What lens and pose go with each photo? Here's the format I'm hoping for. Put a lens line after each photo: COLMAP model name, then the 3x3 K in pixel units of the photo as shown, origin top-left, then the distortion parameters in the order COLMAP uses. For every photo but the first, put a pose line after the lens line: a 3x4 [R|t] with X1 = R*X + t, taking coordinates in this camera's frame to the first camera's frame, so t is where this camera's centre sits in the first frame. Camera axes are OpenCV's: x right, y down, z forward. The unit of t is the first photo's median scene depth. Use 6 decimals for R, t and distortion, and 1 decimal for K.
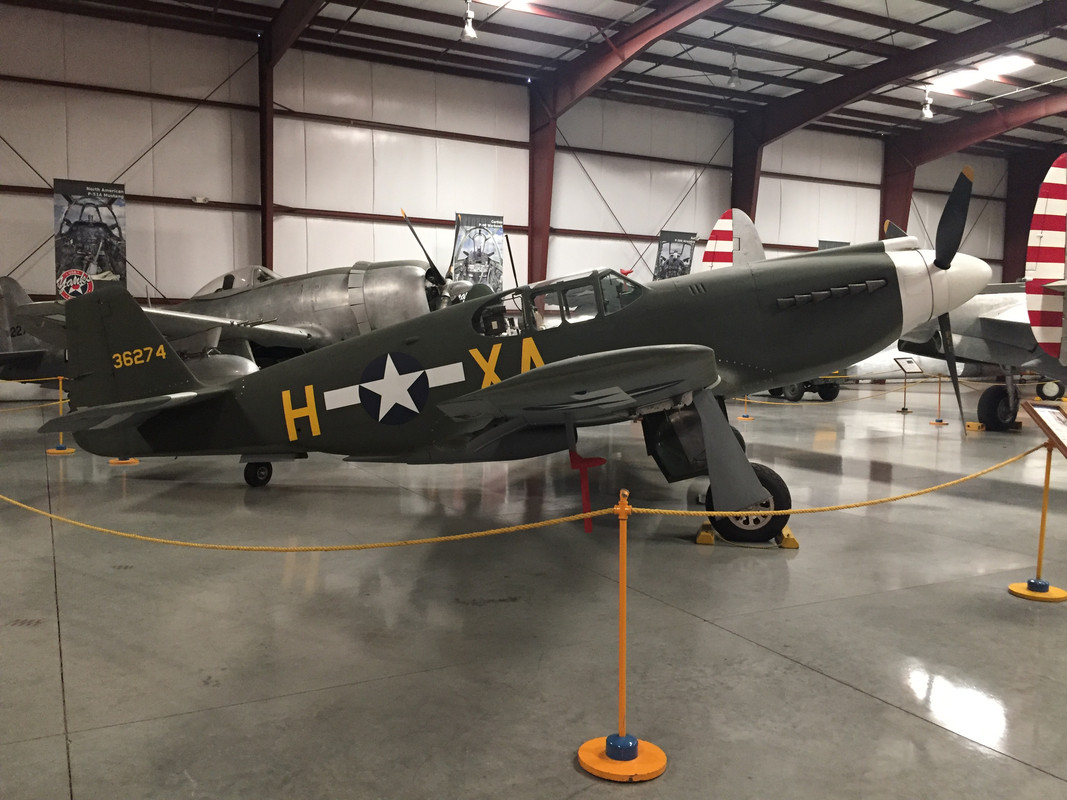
lens RADIAL K [[885.8, 0, 533.5], [0, 885.8, 400.0], [0, 0, 1]] dist [0.078164, -0.128655]
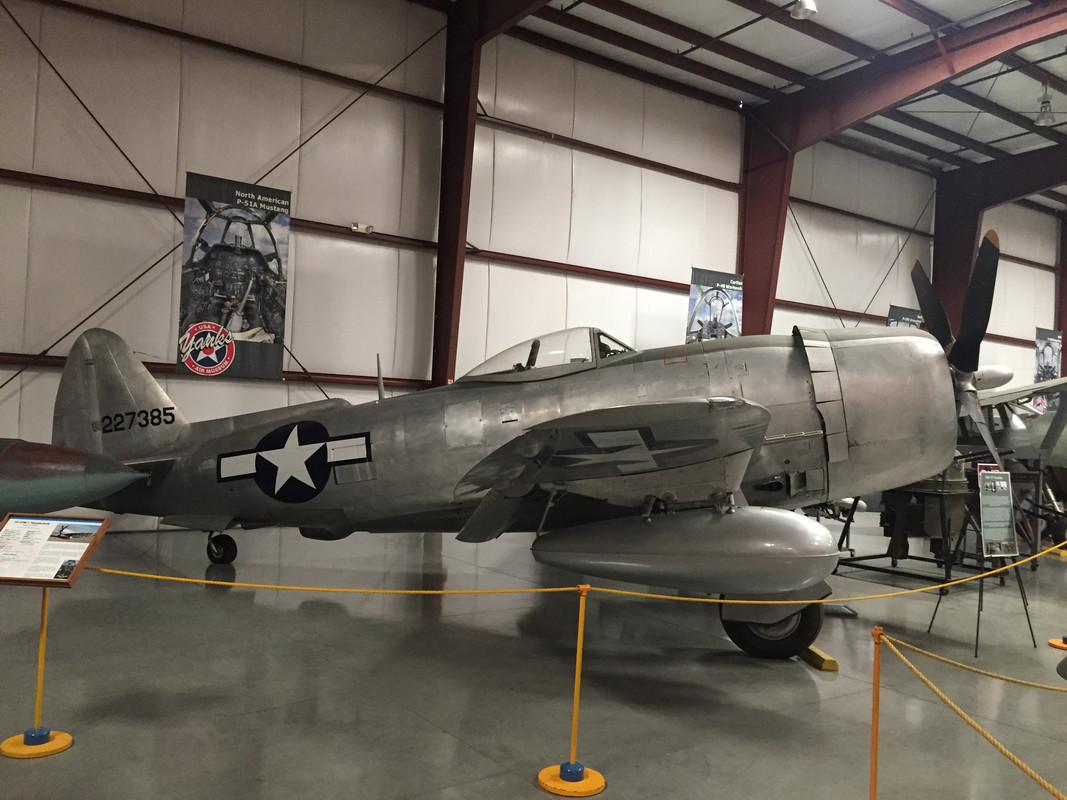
lens RADIAL K [[885.8, 0, 533.5], [0, 885.8, 400.0], [0, 0, 1]] dist [0.078164, -0.128655]
pose [[0.993670, 0.033518, 0.107220, -0.349679], [-0.024124, 0.995851, -0.087741, -0.044719], [-0.109716, 0.084599, 0.990356, 0.374907]]
